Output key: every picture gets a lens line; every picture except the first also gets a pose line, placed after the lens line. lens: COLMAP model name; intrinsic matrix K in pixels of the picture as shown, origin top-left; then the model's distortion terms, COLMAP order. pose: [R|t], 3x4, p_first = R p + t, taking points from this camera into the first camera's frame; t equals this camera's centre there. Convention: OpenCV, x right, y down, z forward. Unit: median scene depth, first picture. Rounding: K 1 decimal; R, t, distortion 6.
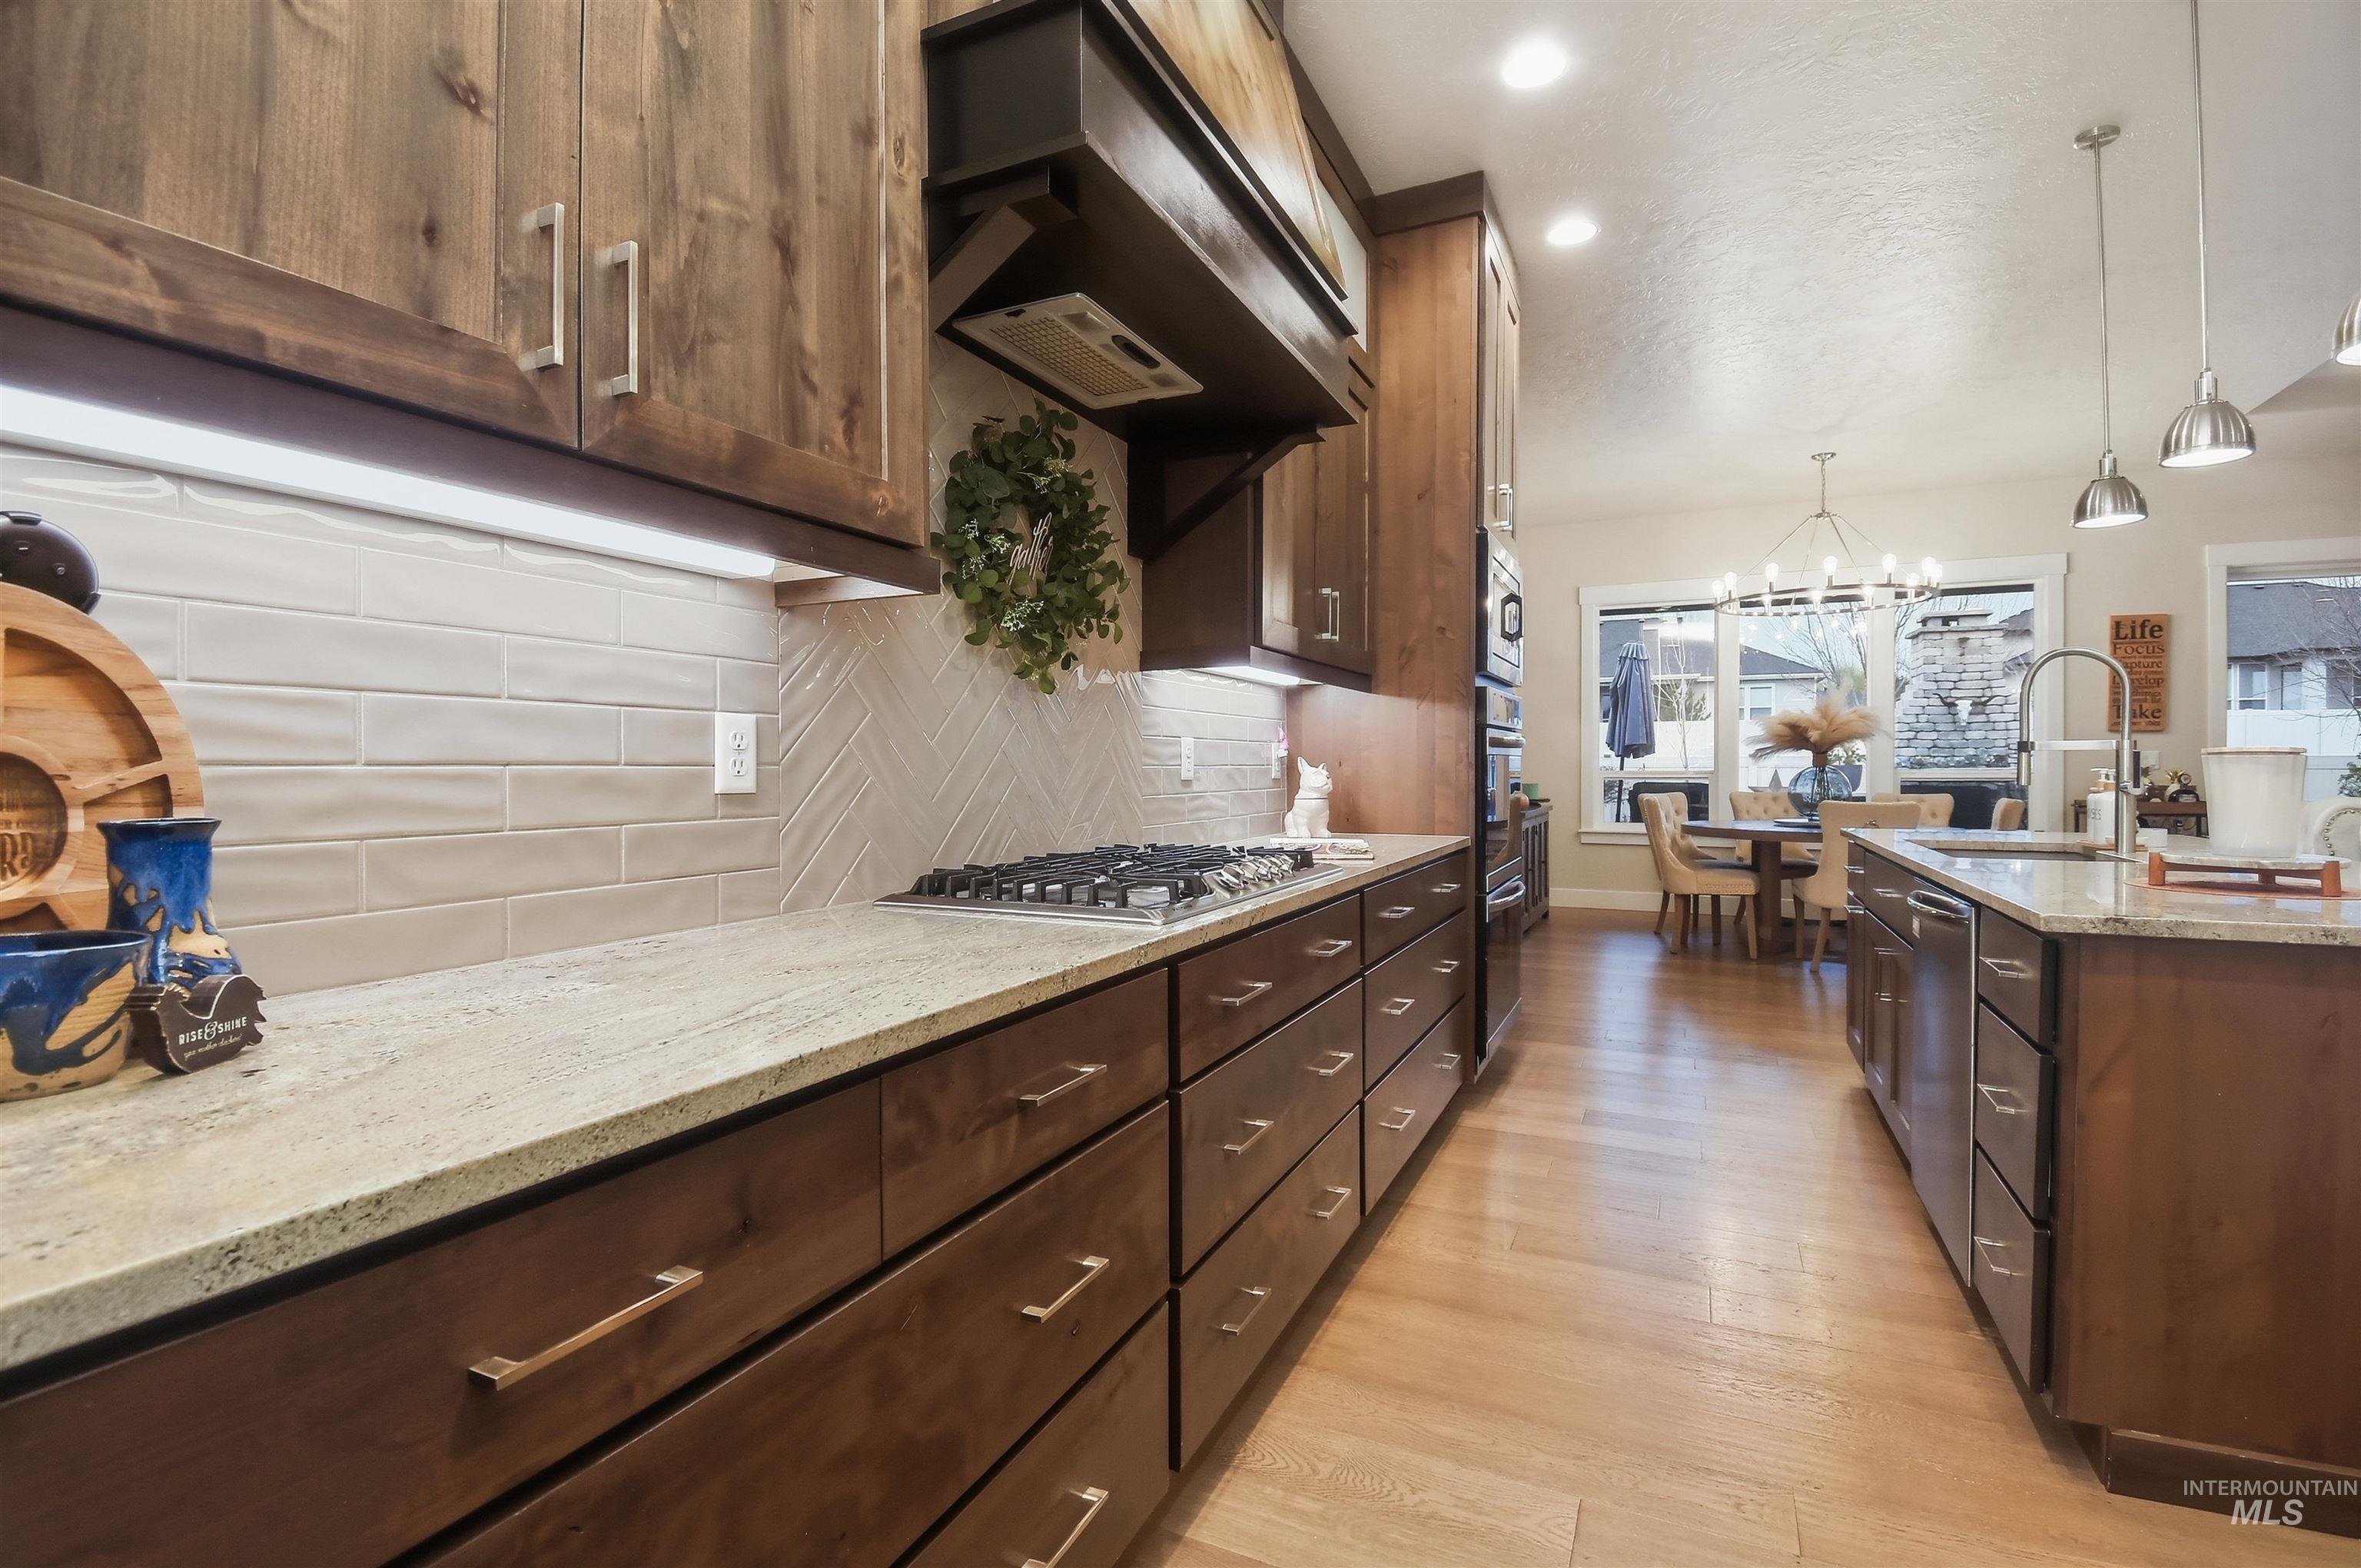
lens RADIAL K [[1065.6, 0, 1176.7], [0, 1065.6, 778.5], [0, 0, 1]] dist [-0.008925, -0.009233]
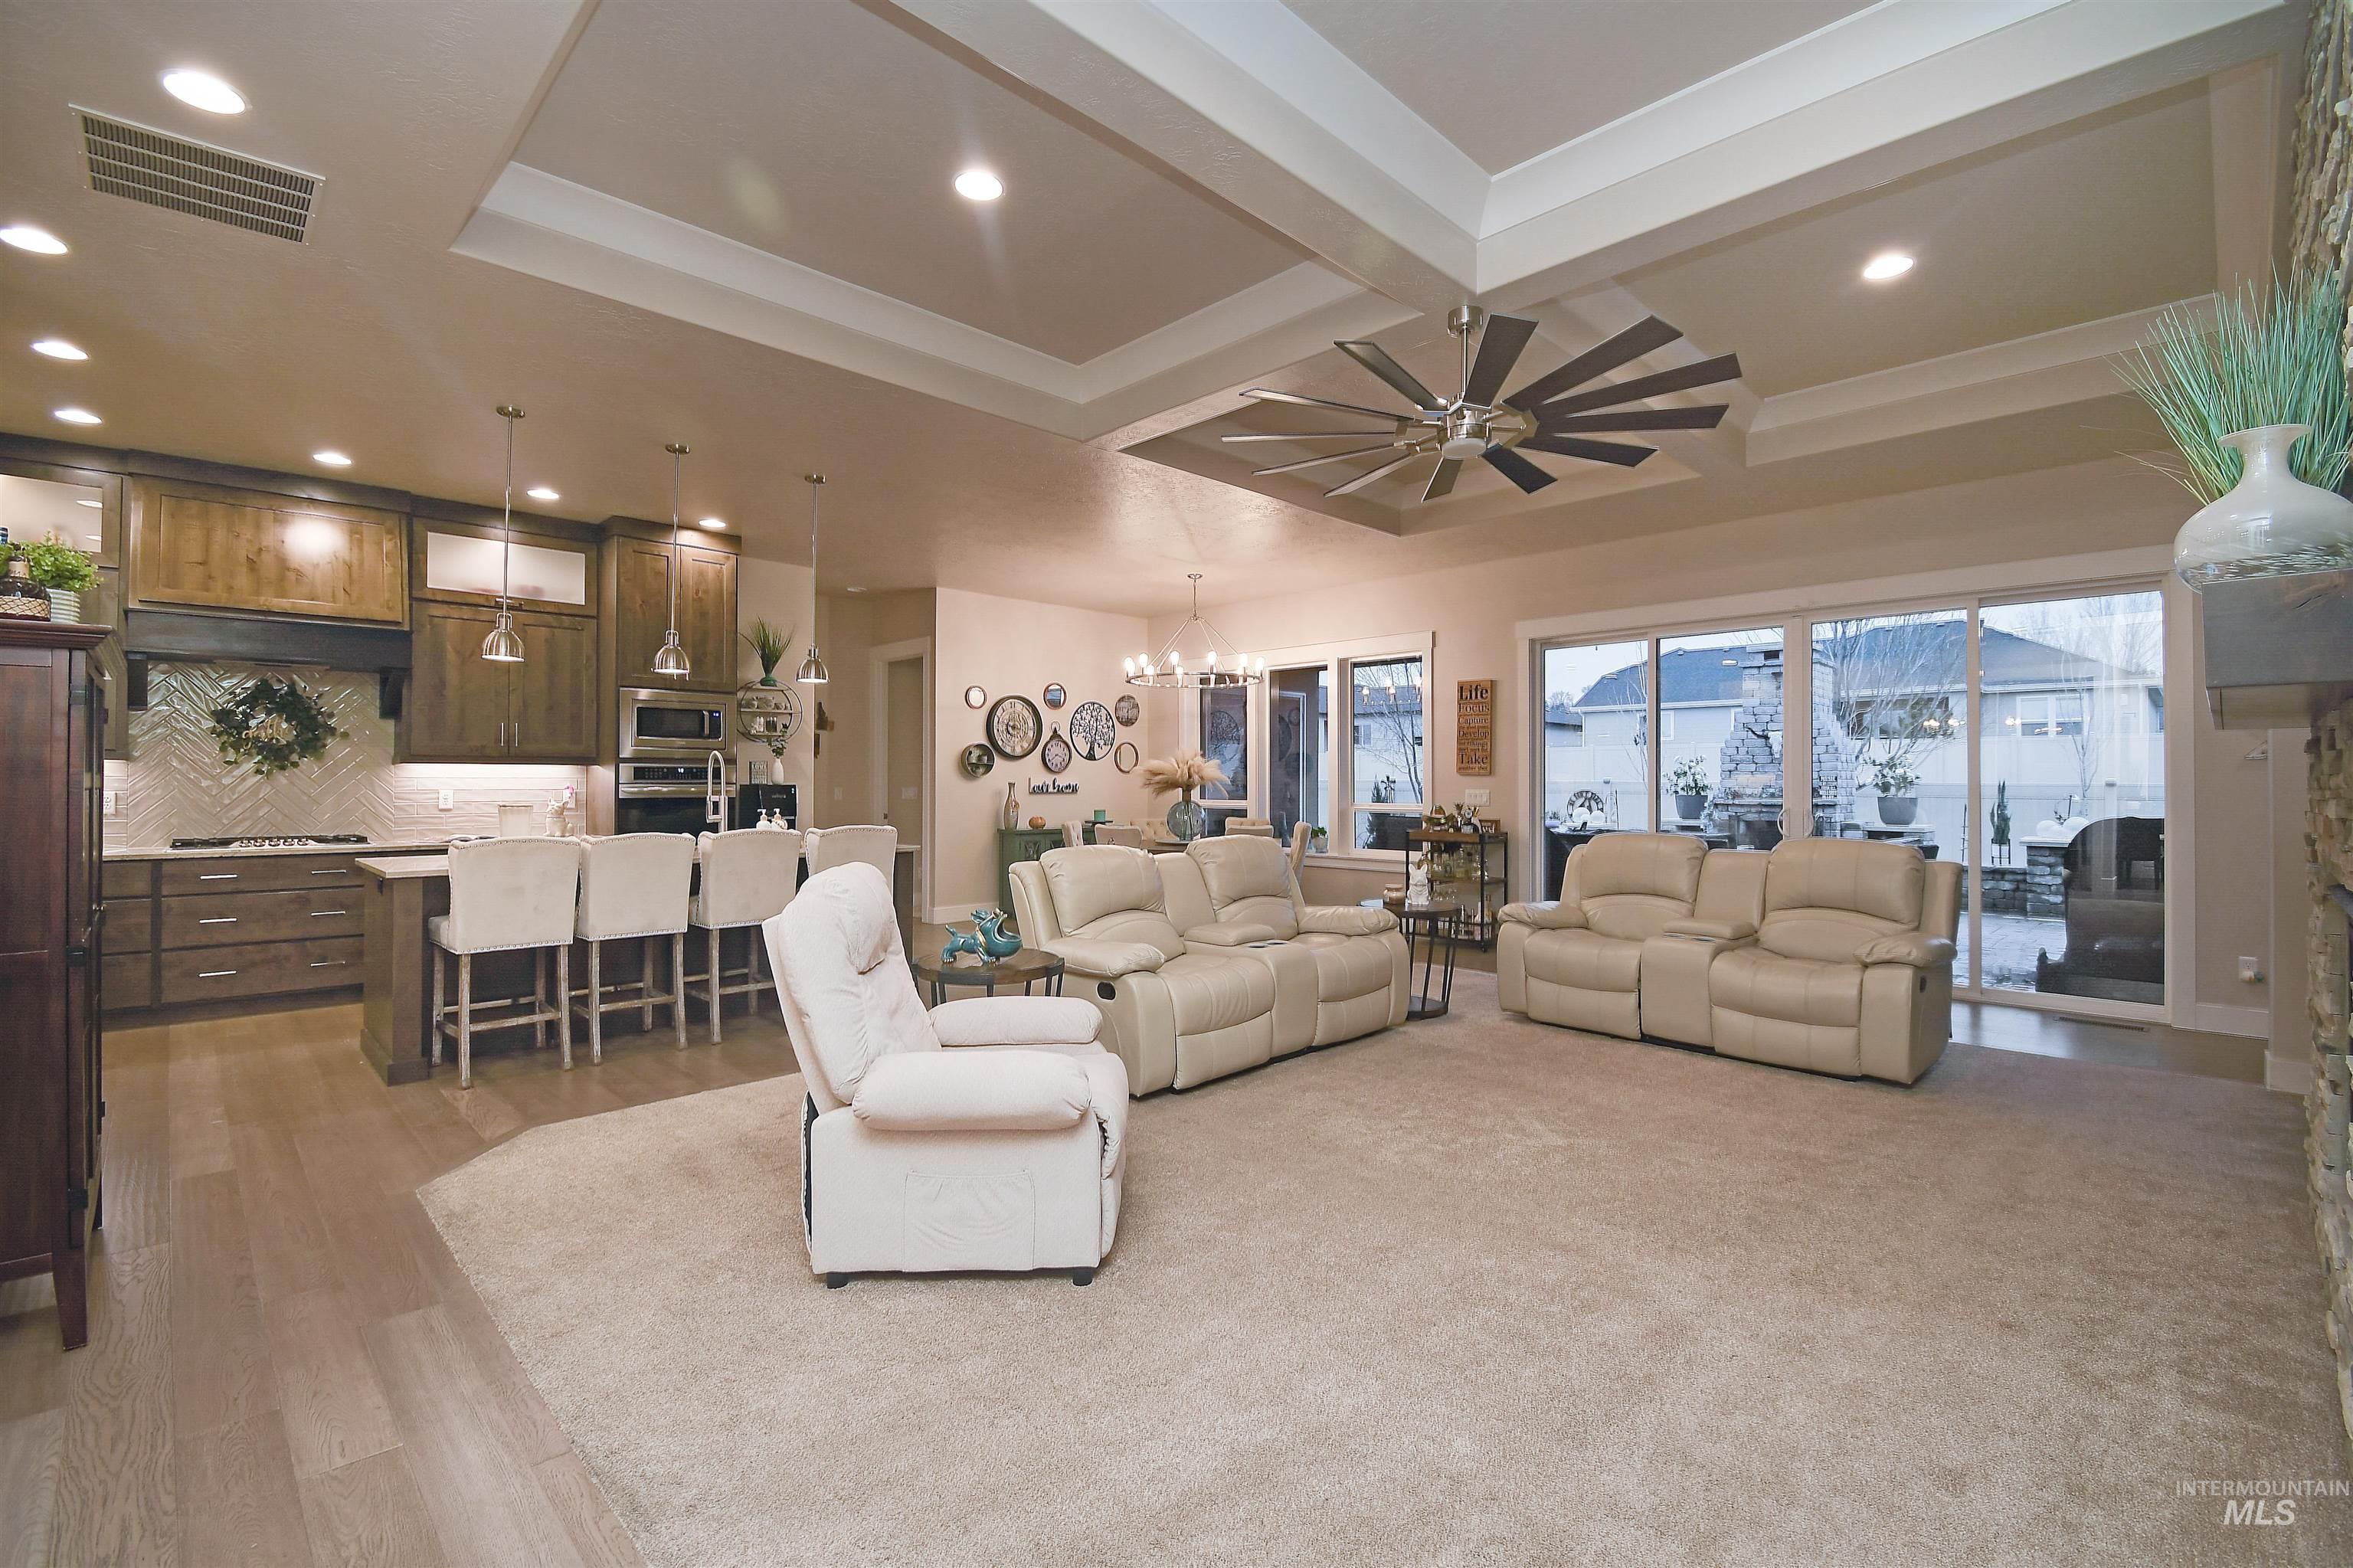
lens RADIAL K [[1012.0, 0, 1178.5], [0, 1012.0, 773.3], [0, 0, 1]] dist [-0.025603, -0.002564]
pose [[0.947474, 0.001469, -0.319831, 1.019339], [-0.007741, 0.999802, -0.018339, -0.022701], [0.319740, 0.019851, 0.947297, -0.252978]]
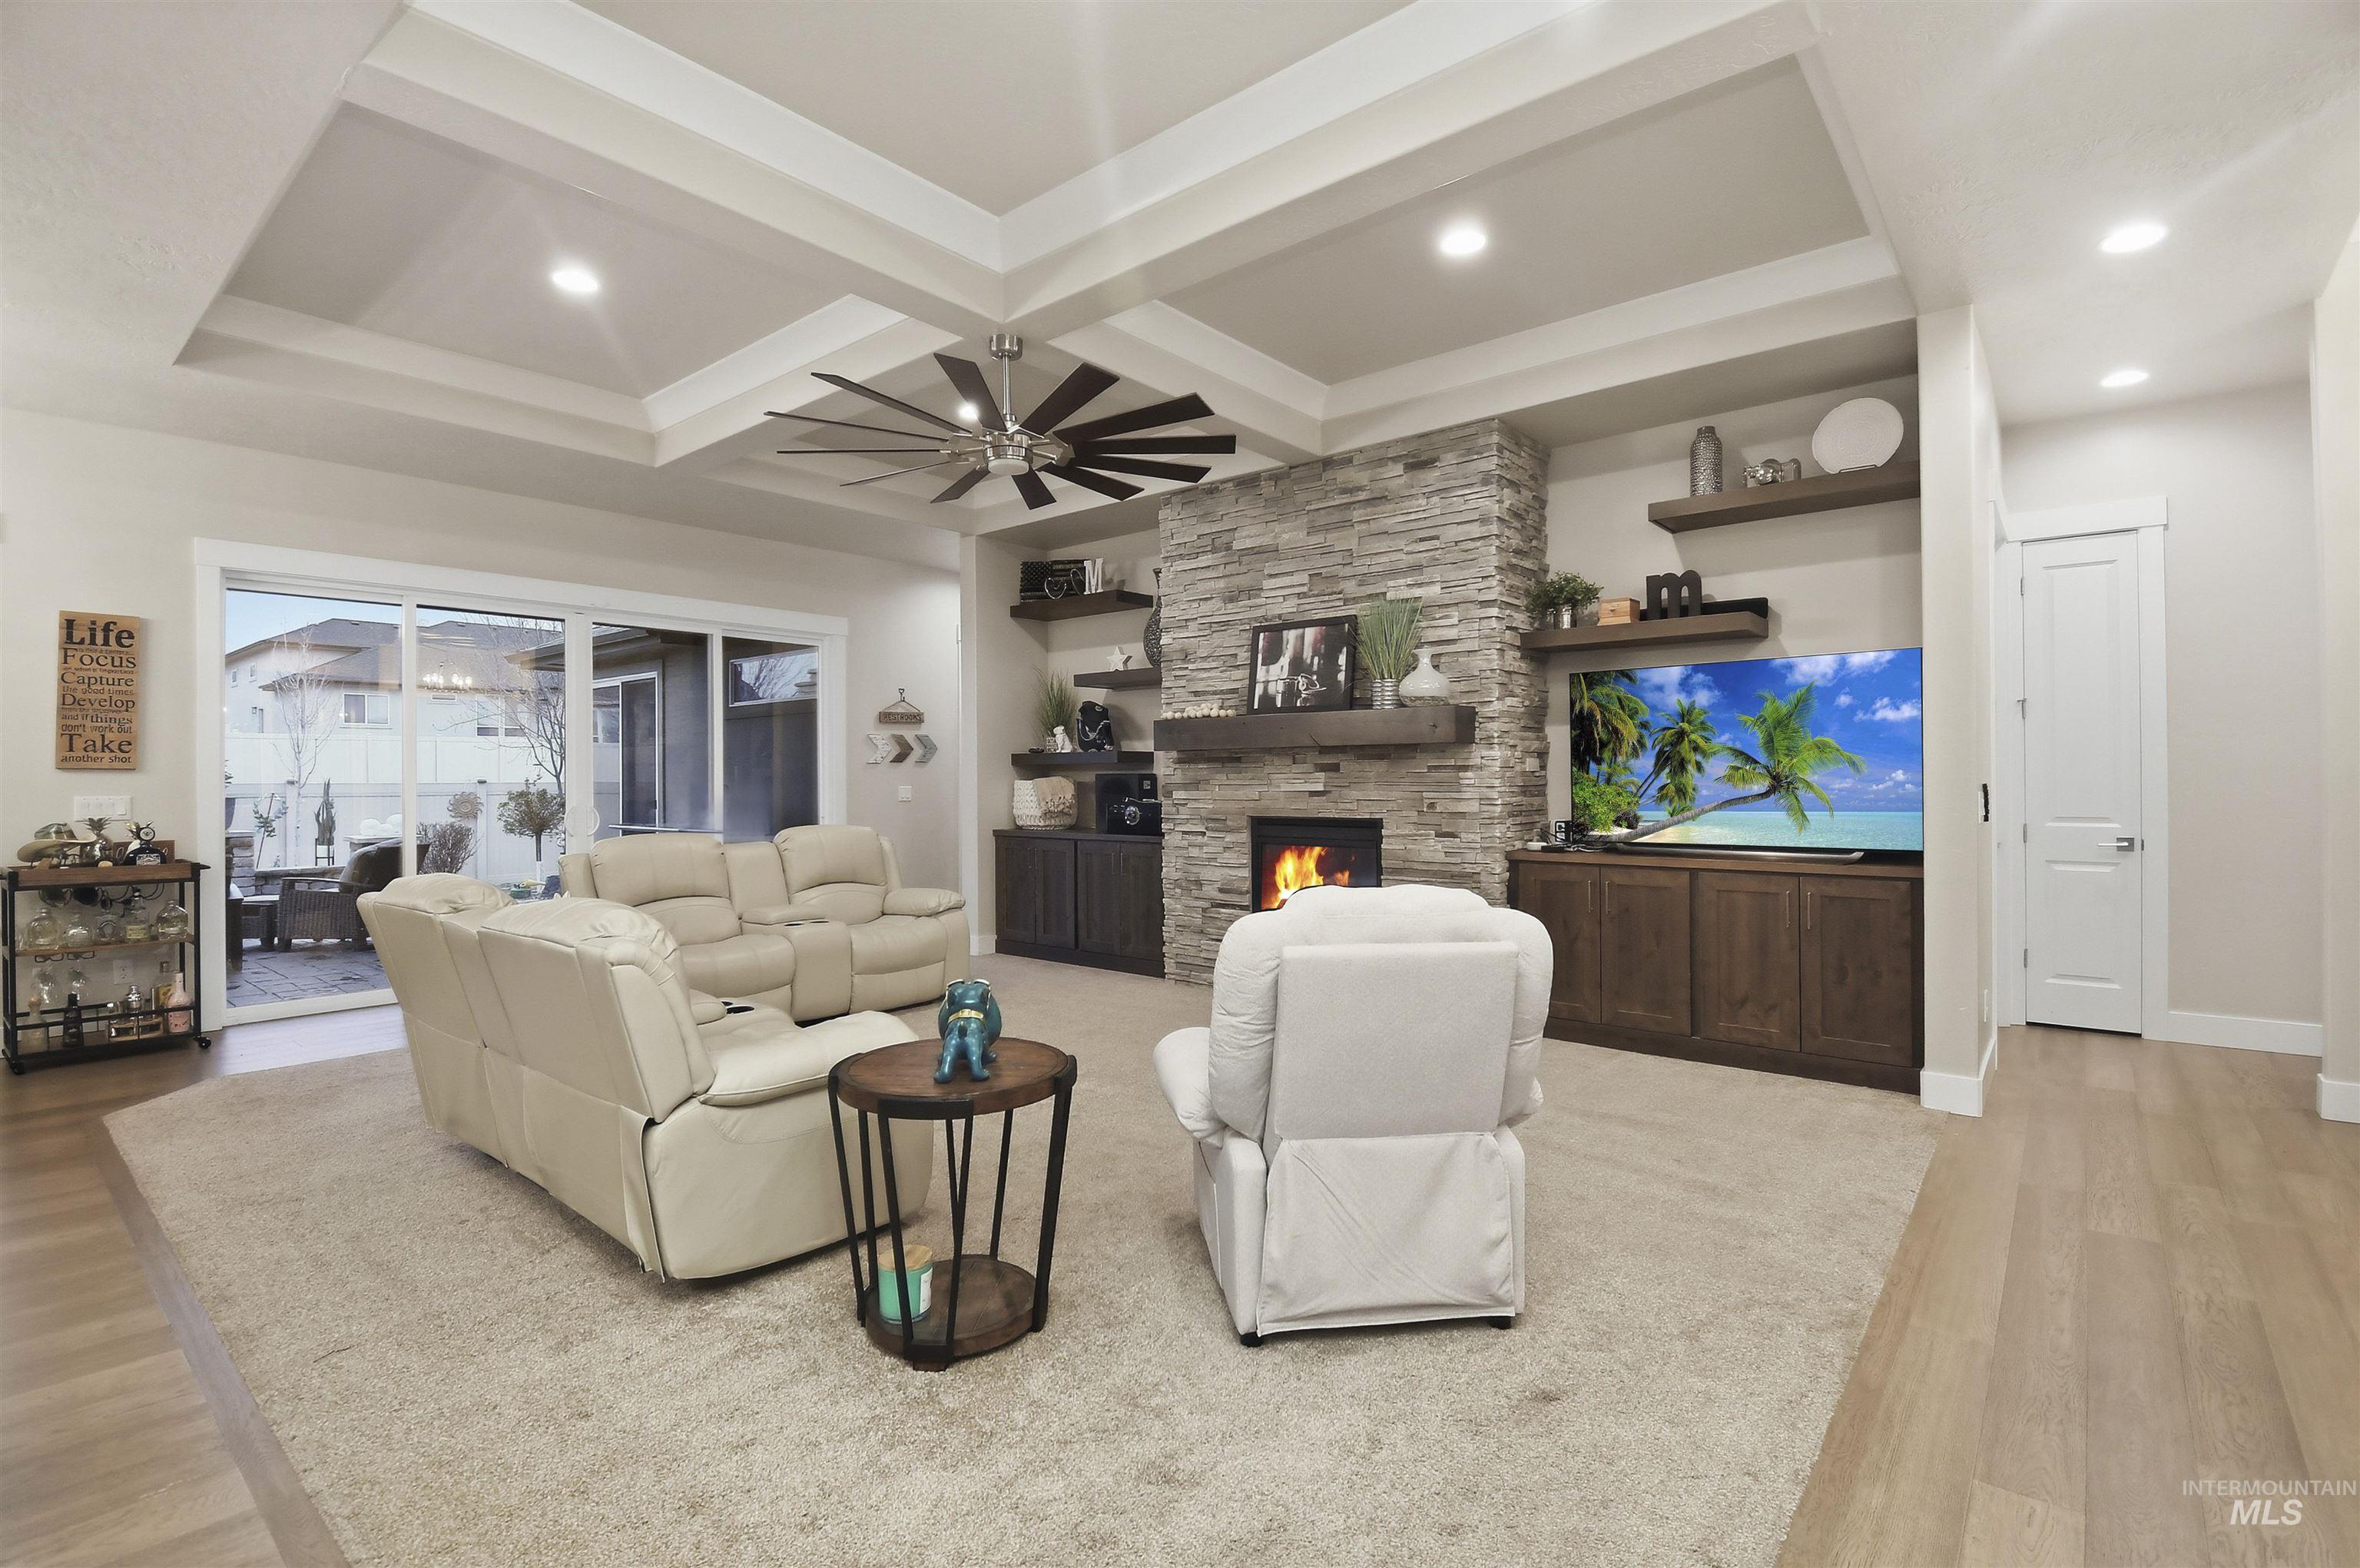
lens RADIAL K [[1065.1, 0, 1170.8], [0, 1065.1, 780.6], [0, 0, 1]] dist [-0.008925, -0.009233]
pose [[0.223122, -0.000681, 0.974790, 0.383344], [0.014071, 0.999898, -0.002522, -0.025991], [-0.974689, 0.014279, 0.223109, 0.099787]]
